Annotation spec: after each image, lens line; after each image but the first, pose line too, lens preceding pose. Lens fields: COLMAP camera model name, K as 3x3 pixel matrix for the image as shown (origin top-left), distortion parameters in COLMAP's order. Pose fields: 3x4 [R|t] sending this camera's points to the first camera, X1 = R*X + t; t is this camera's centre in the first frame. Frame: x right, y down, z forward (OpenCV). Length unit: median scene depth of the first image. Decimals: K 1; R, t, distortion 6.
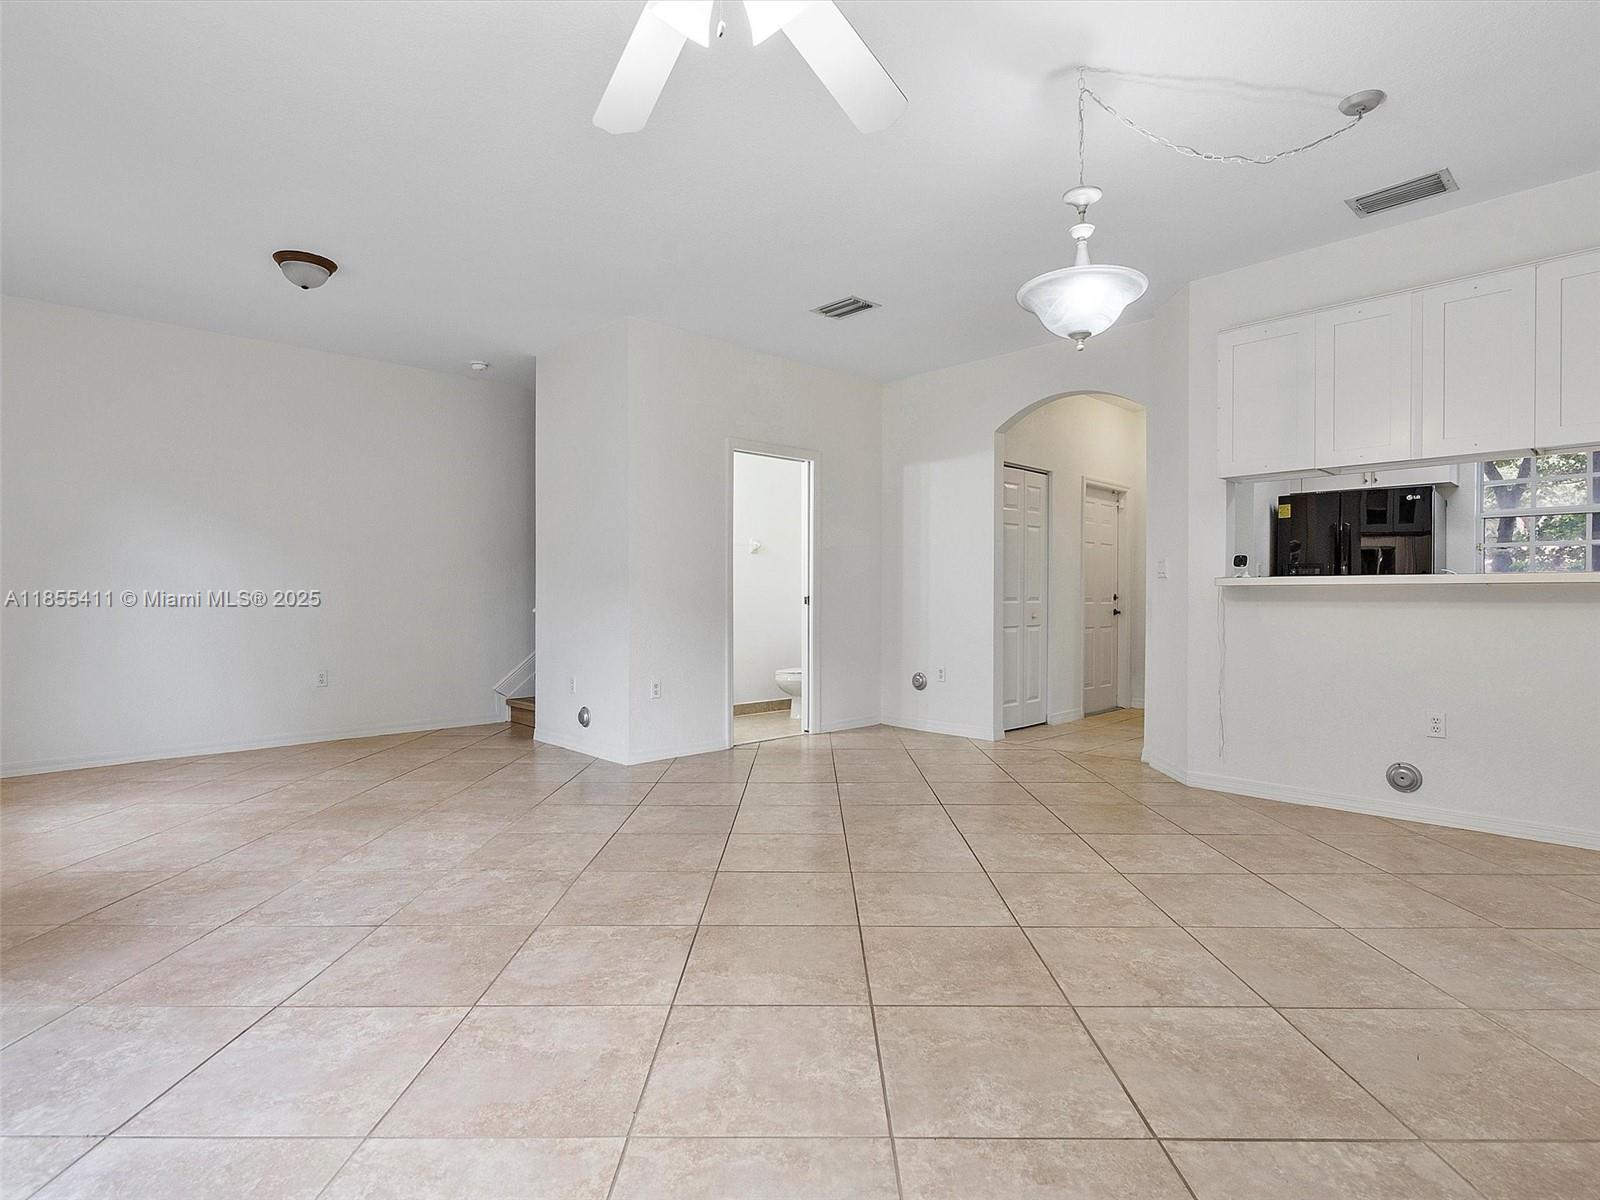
lens RADIAL K [[825.7, 0, 822.2], [0, 825.7, 603.1], [0, 0, 1]] dist [-0.007817, 0.005713]
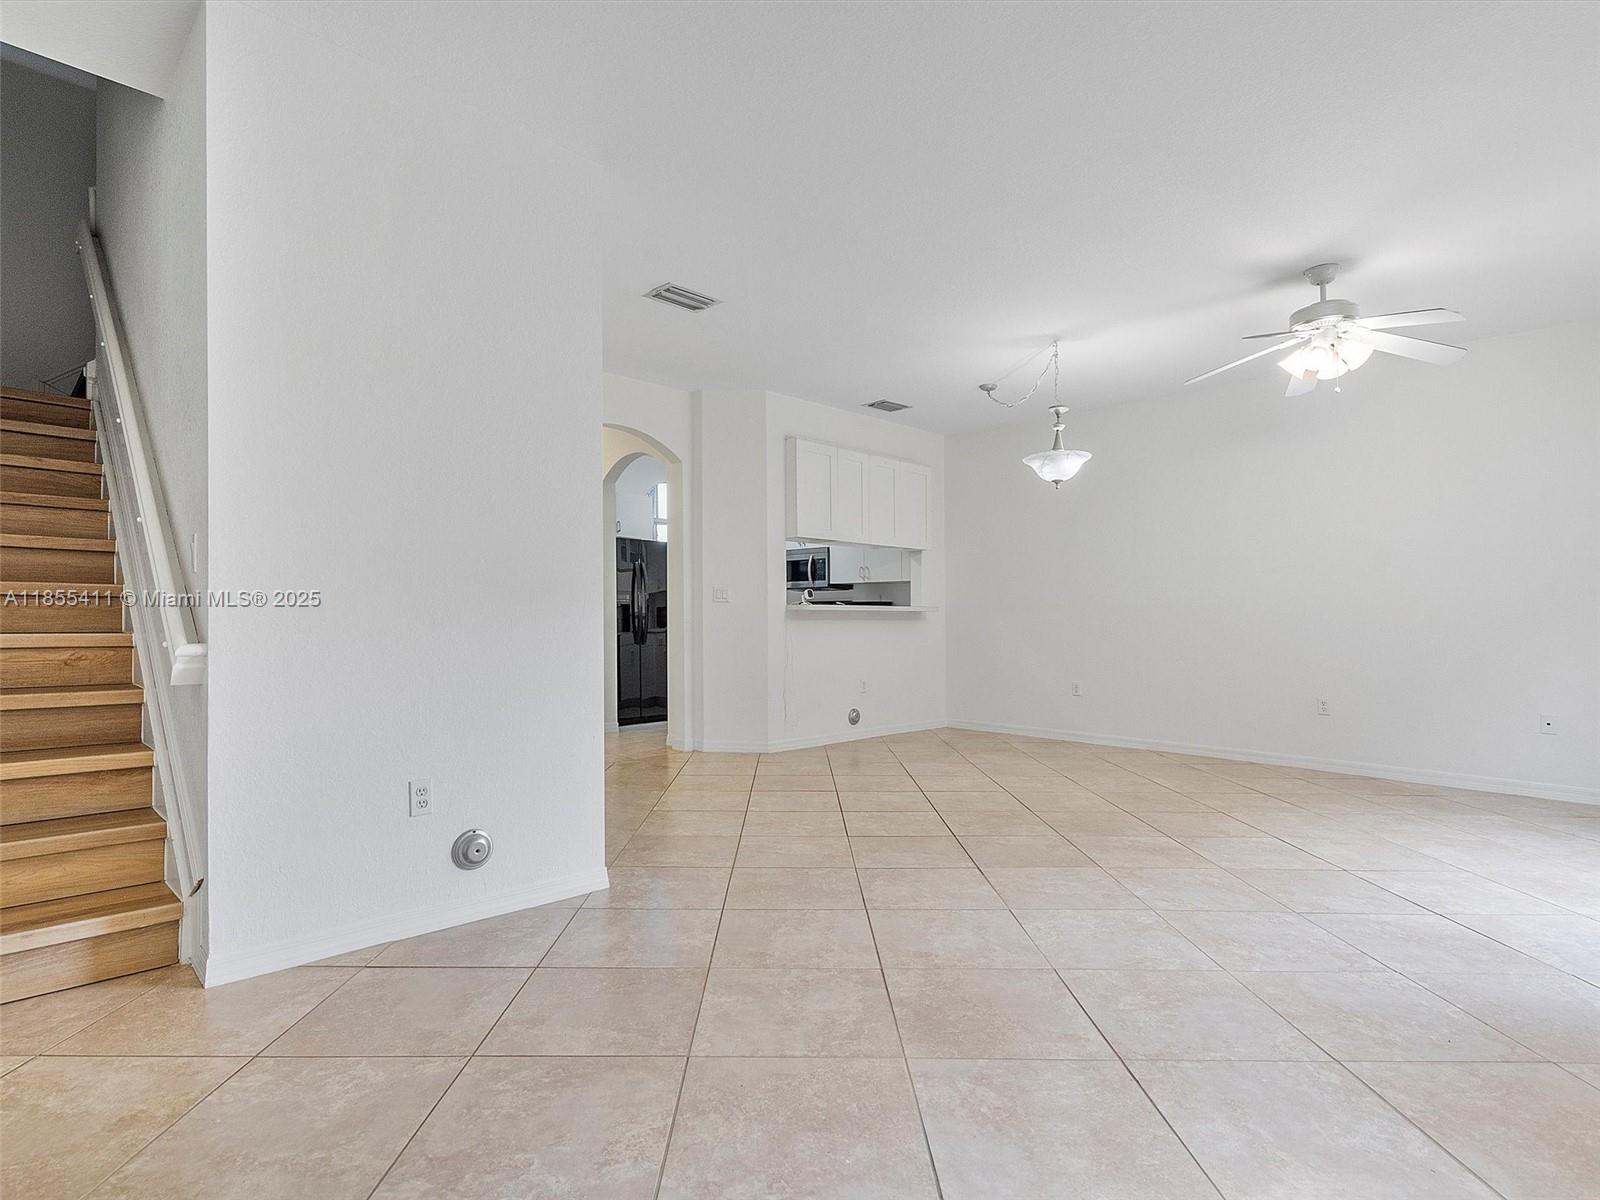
lens RADIAL K [[865.2, 0, 756.6], [0, 865.2, 604.5], [0, 0, 1]] dist [-0.005308, 0.008537]
pose [[0.011366, 0.014236, 0.999834, -1.525621], [-0.003435, 0.999893, -0.014198, -0.011242], [-0.999930, -0.003273, 0.011414, 1.517650]]
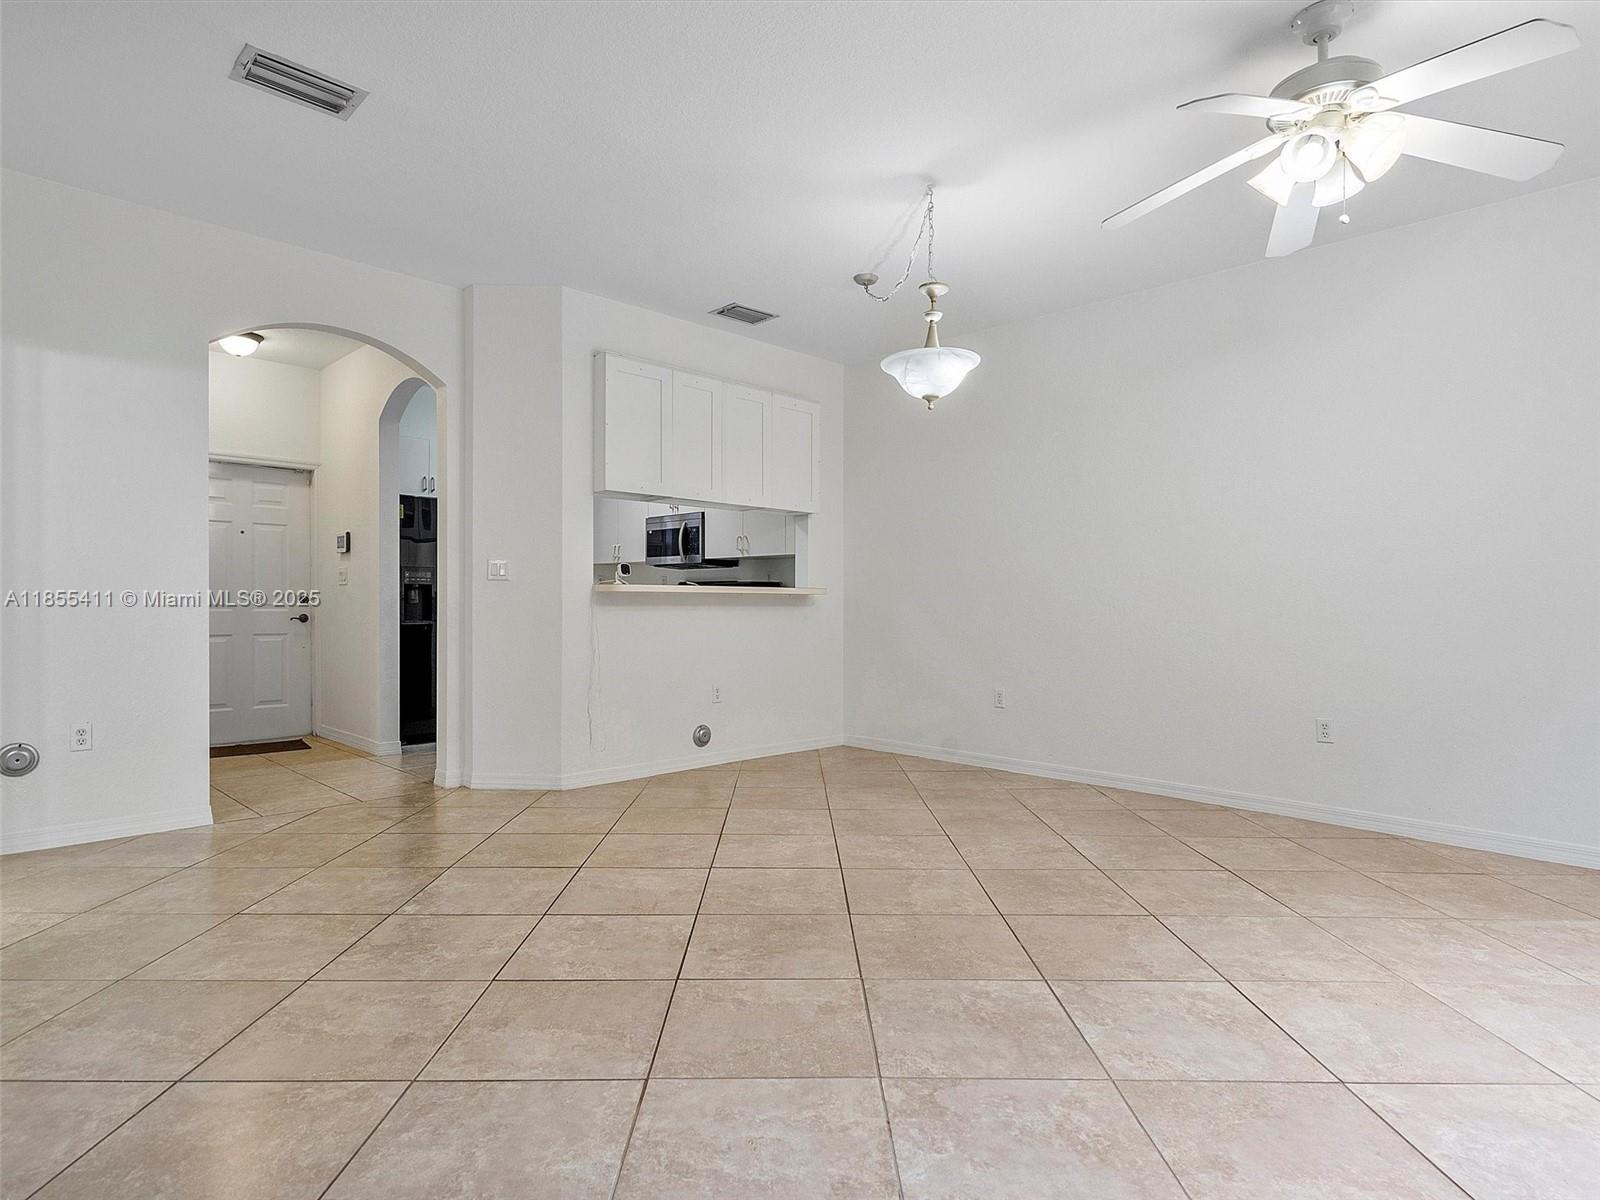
lens RADIAL K [[865.2, 0, 796.3], [0, 865.2, 604.4], [0, 0, 1]] dist [-0.005308, 0.008537]
pose [[-0.003940, -0.002664, 0.999989, -0.940973], [-0.004978, 0.999984, 0.002645, -0.011167], [-0.999980, -0.004967, -0.003953, 1.115973]]
